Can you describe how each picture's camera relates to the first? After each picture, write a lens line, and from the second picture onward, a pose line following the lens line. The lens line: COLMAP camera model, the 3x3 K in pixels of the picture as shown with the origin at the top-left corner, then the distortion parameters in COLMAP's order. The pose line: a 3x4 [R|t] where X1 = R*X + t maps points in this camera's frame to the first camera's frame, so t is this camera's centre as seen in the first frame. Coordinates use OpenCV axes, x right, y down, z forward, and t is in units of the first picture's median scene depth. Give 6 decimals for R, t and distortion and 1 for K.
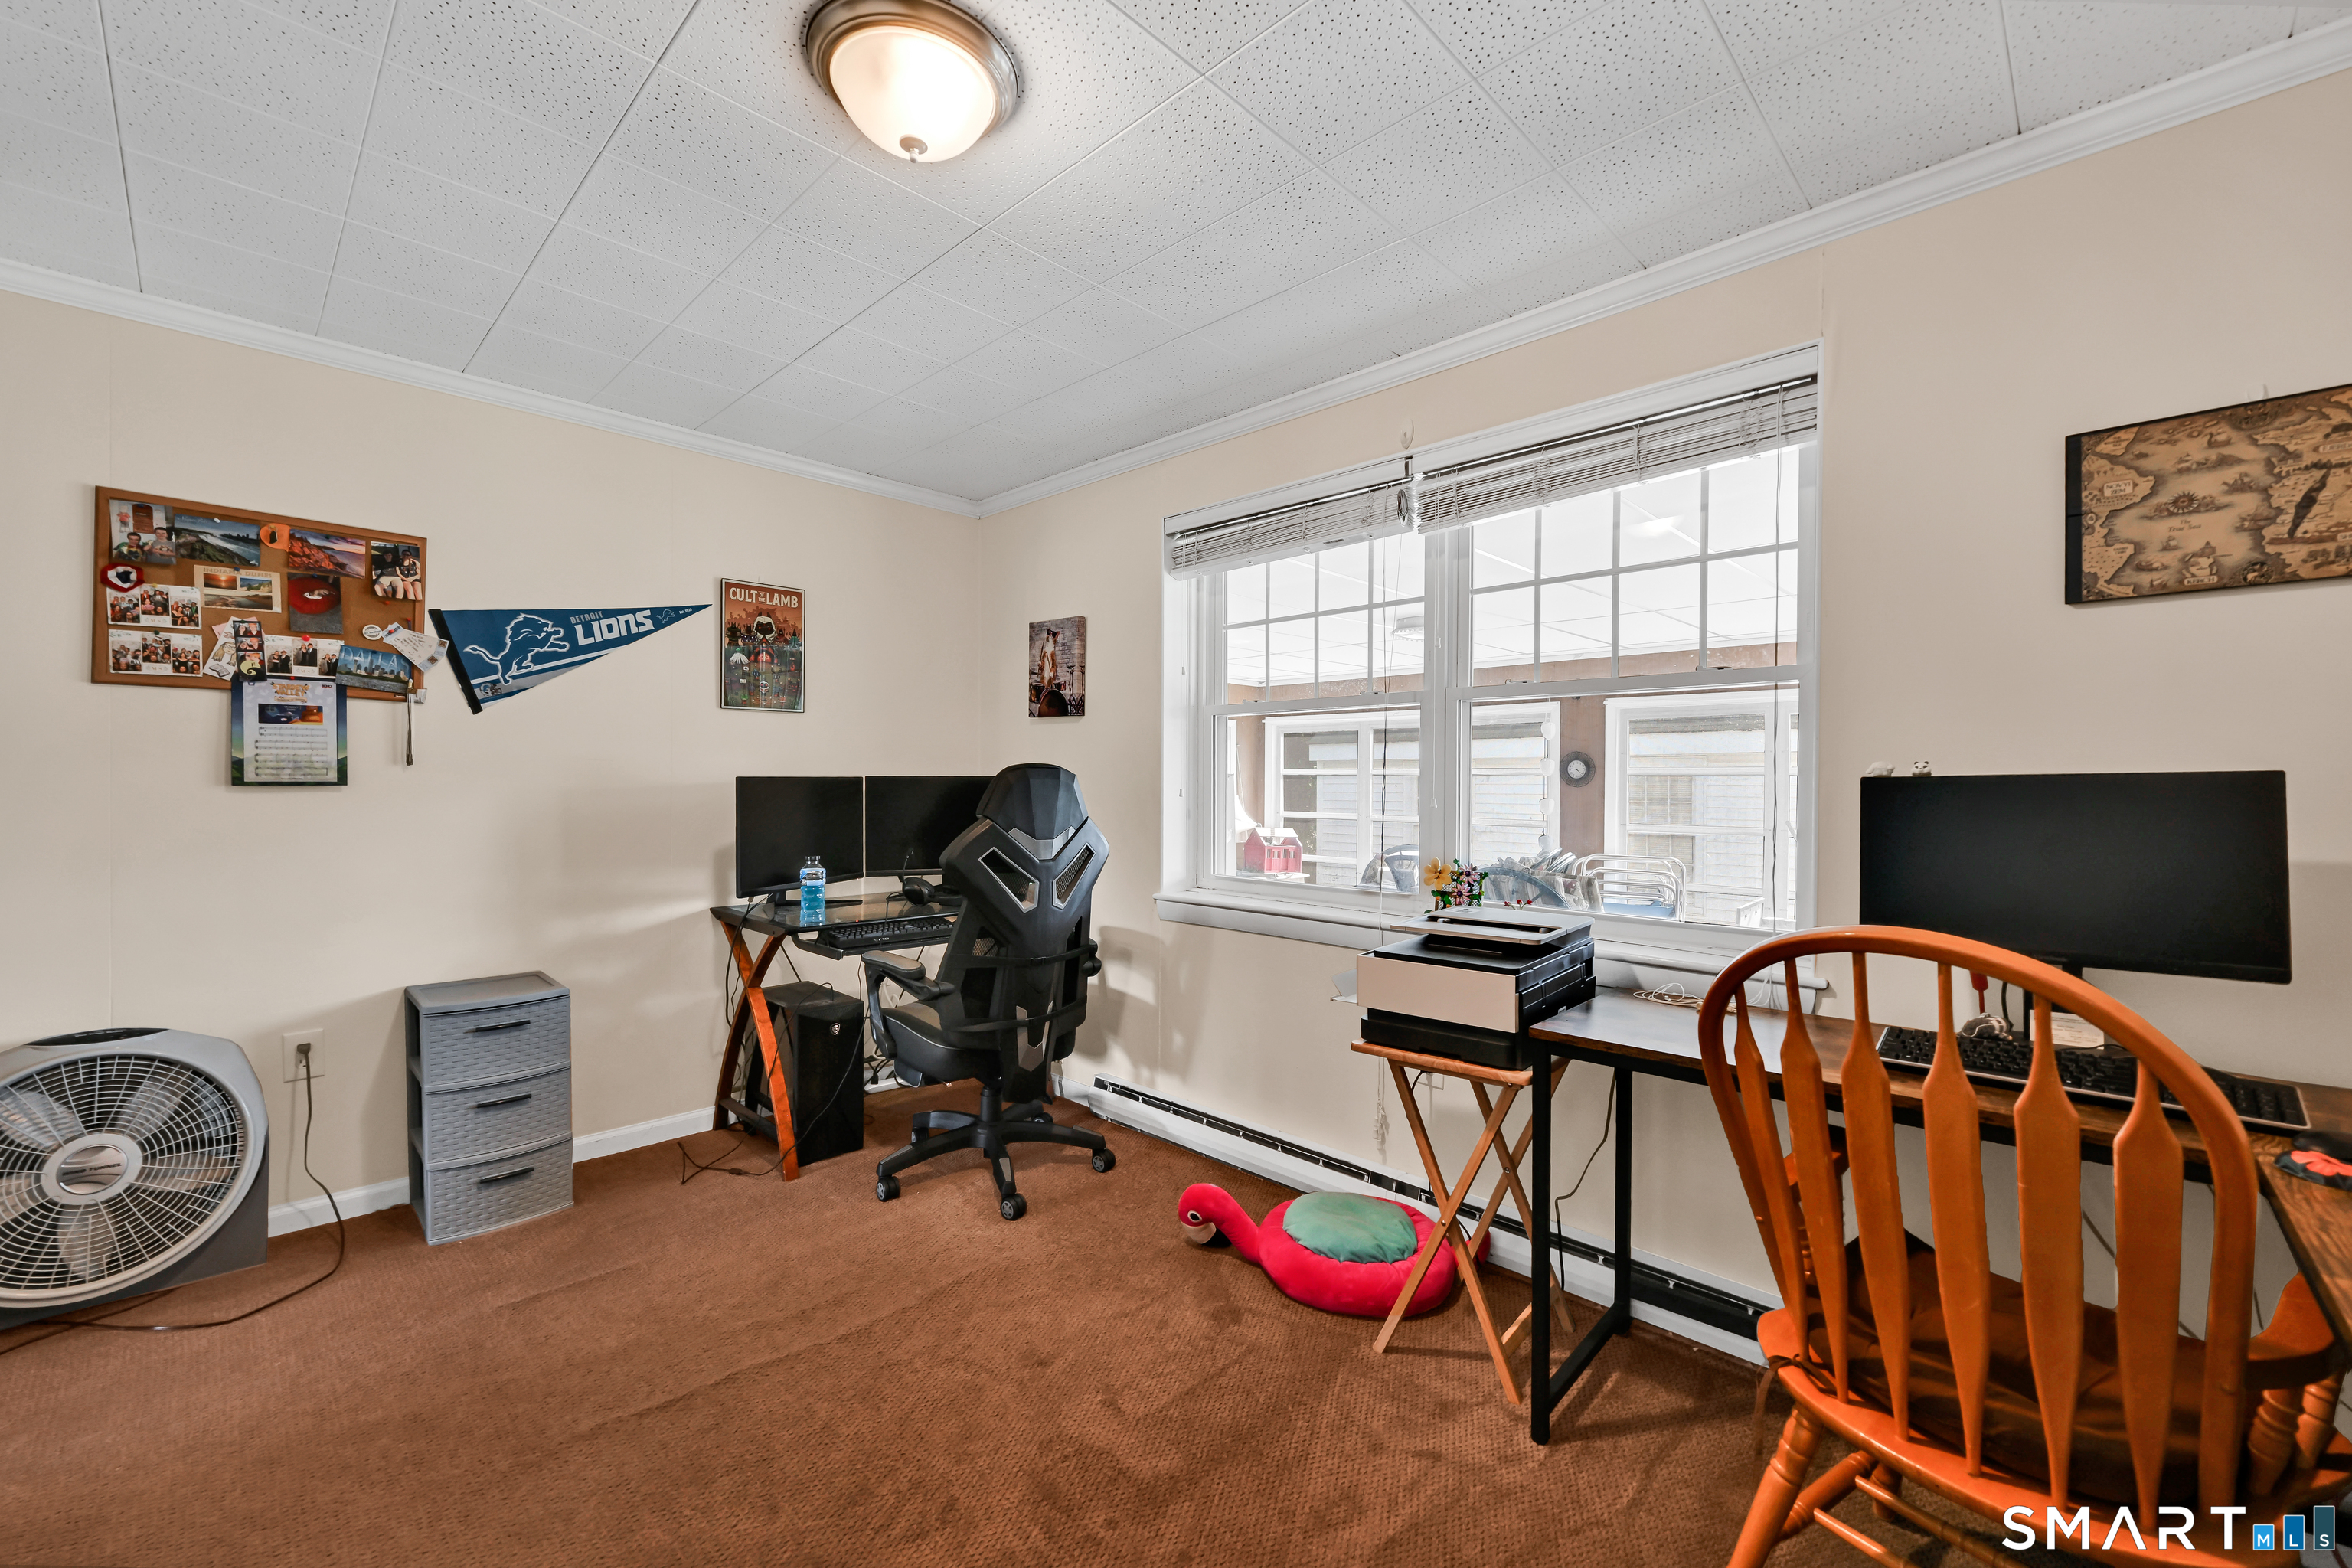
lens RADIAL K [[946.7, 0, 1167.0], [0, 946.7, 775.7], [0, 0, 1]] dist [-0.000979, -0.000222]
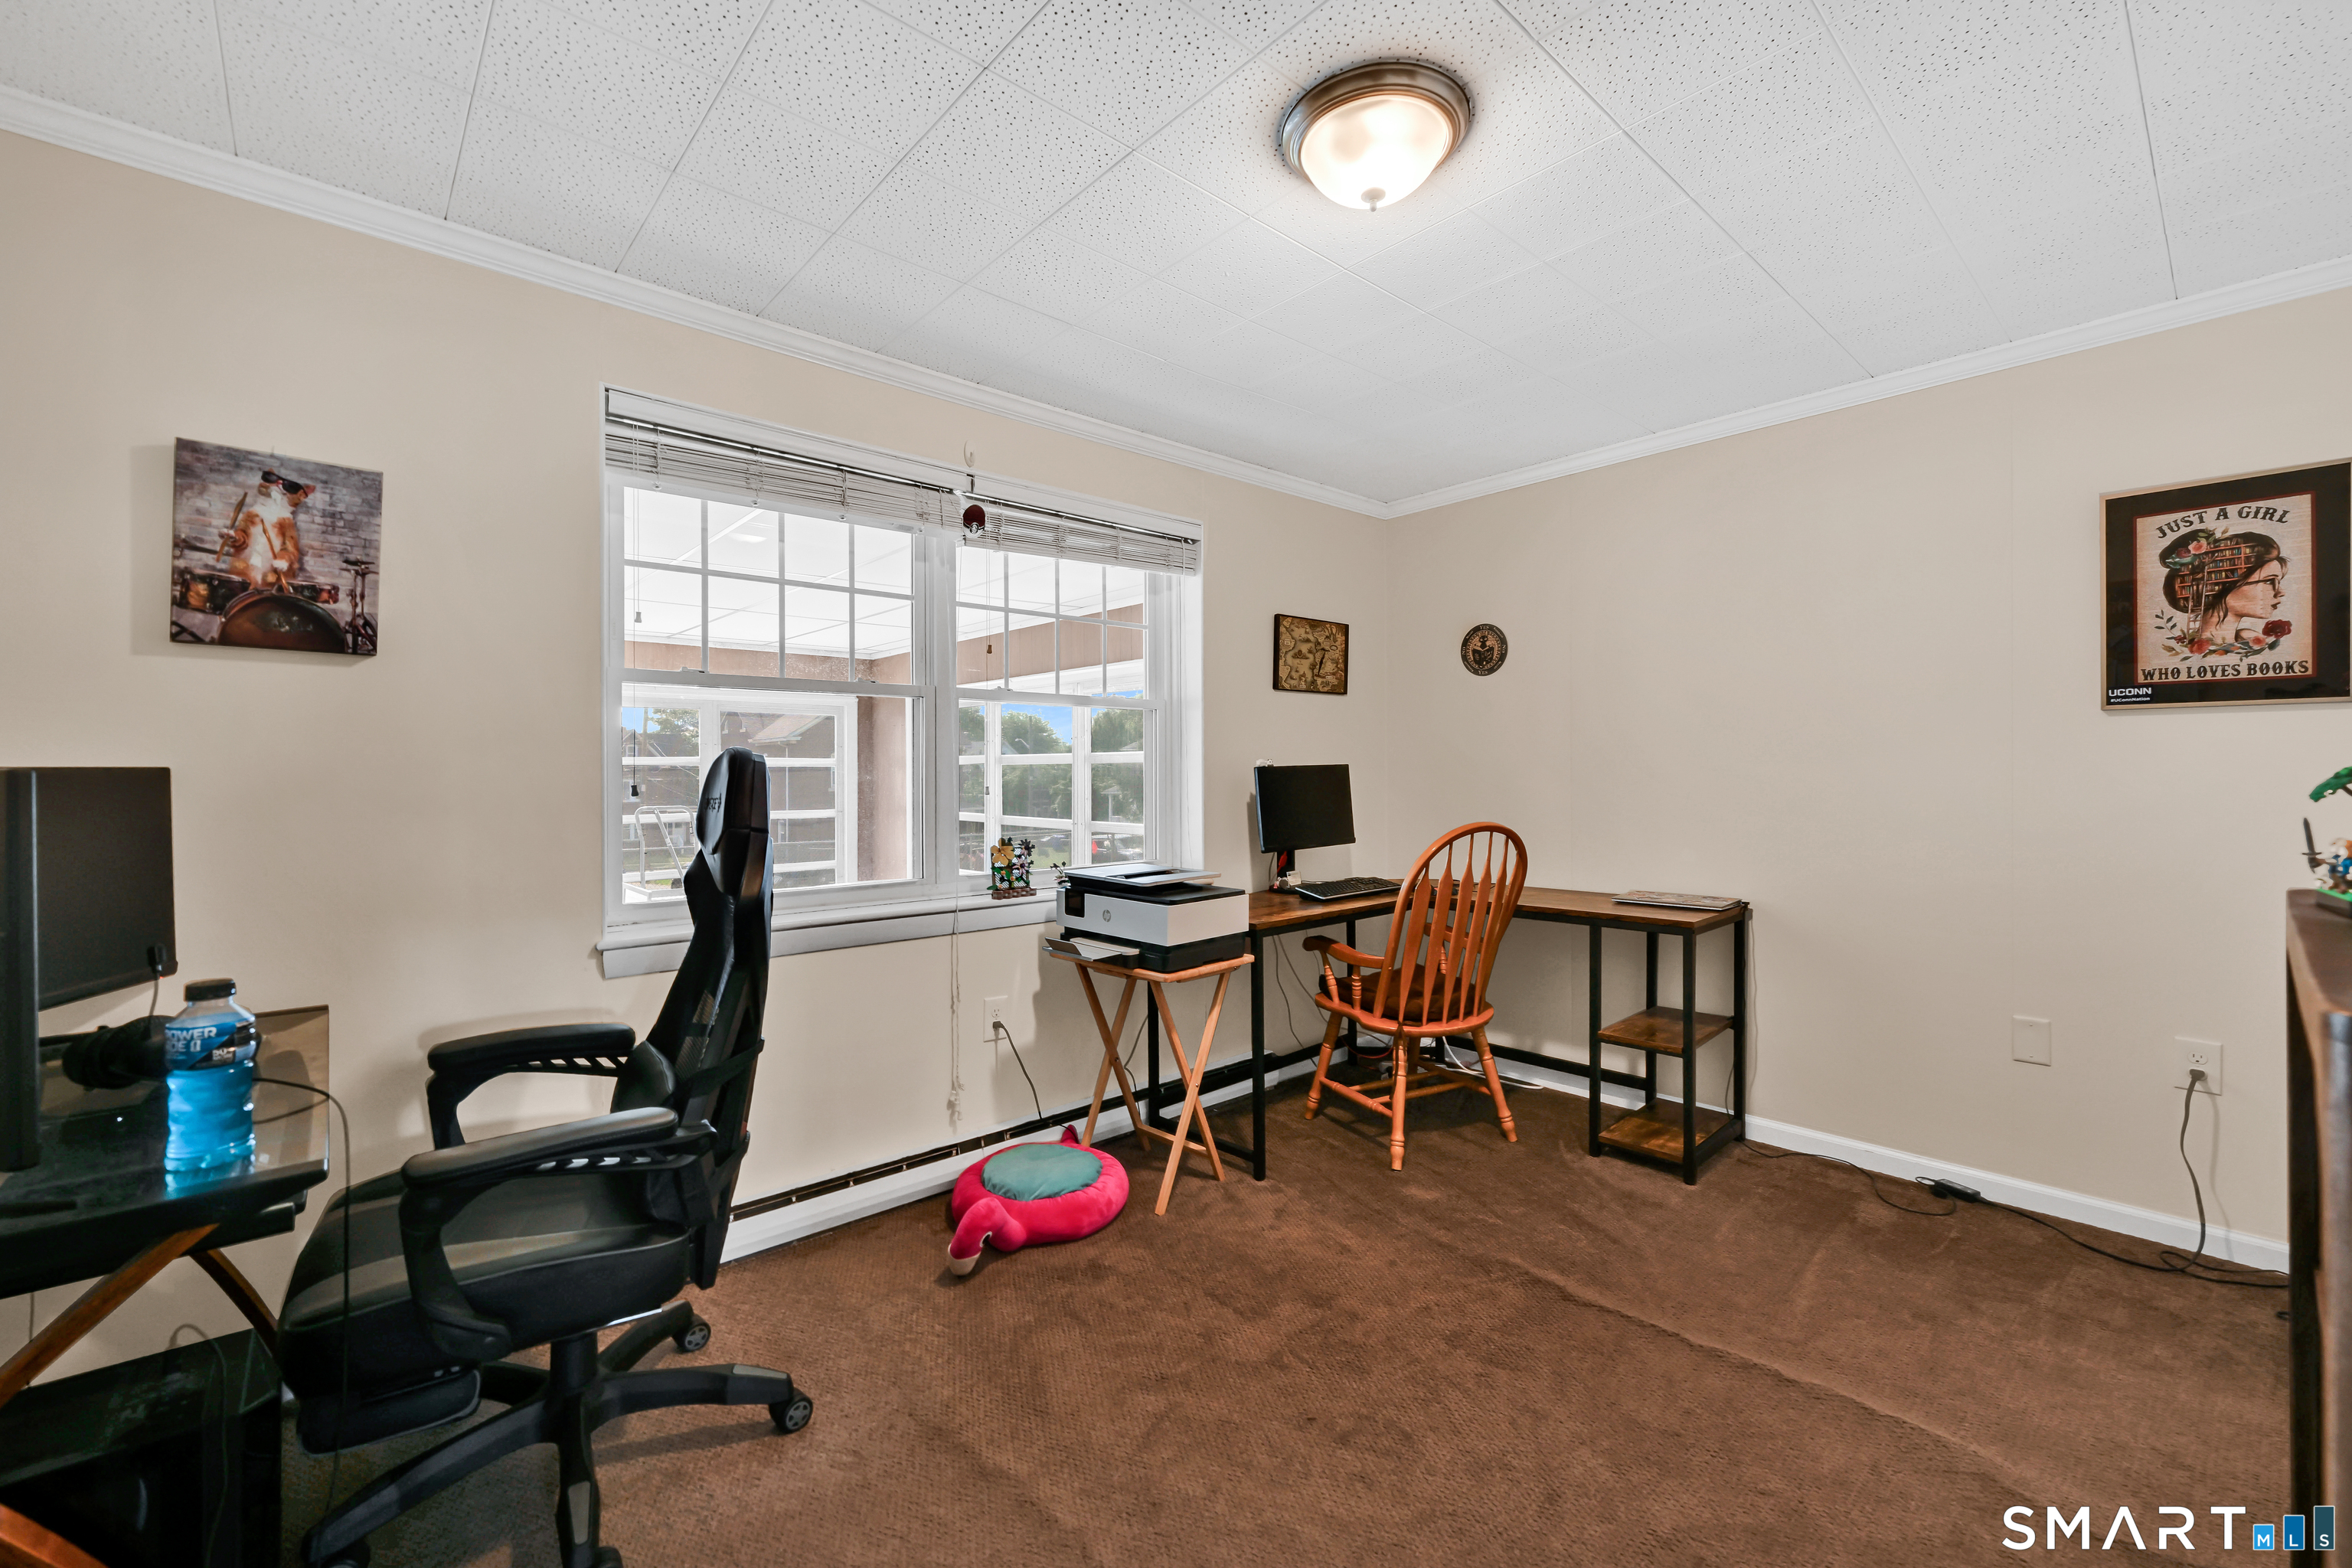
lens RADIAL K [[946.7, 0, 1166.5], [0, 946.7, 782.2], [0, 0, 1]] dist [-0.000979, -0.000222]
pose [[0.082527, 0.000156, 0.996589, -0.596790], [0.013906, 0.999902, -0.001308, 0.016232], [-0.996492, 0.013967, 0.082517, 0.503156]]
